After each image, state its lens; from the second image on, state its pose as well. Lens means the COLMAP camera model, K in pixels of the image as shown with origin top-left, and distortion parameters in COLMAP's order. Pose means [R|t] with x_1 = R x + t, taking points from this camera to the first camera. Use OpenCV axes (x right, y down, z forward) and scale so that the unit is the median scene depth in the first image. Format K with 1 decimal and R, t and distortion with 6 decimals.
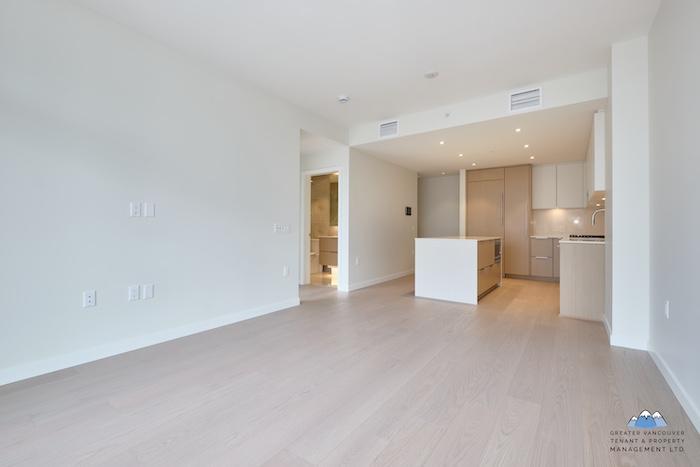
lens RADIAL K [[309.8, 0, 337.9], [0, 309.8, 224.5], [0, 0, 1]] dist [0.003670, 0.000495]
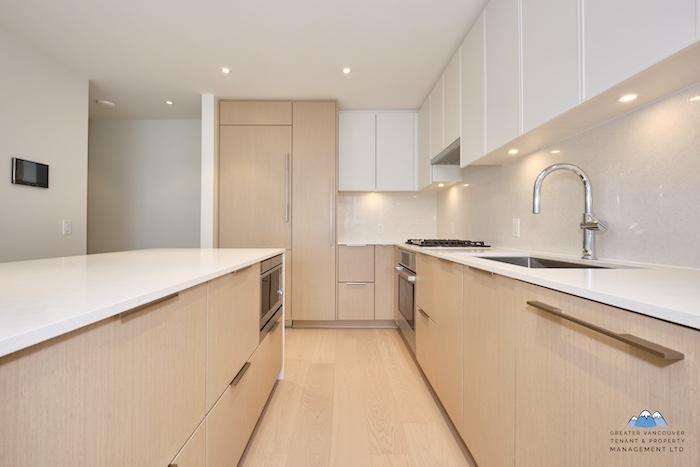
lens RADIAL K [[309.8, 0, 340.0], [0, 309.8, 227.4], [0, 0, 1]] dist [0.003670, 0.000495]
pose [[0.801269, 0.004070, 0.598291, 0.323354], [-0.001719, 0.999988, -0.004501, 0.014930], [-0.598302, 0.002578, 0.801266, 0.596113]]
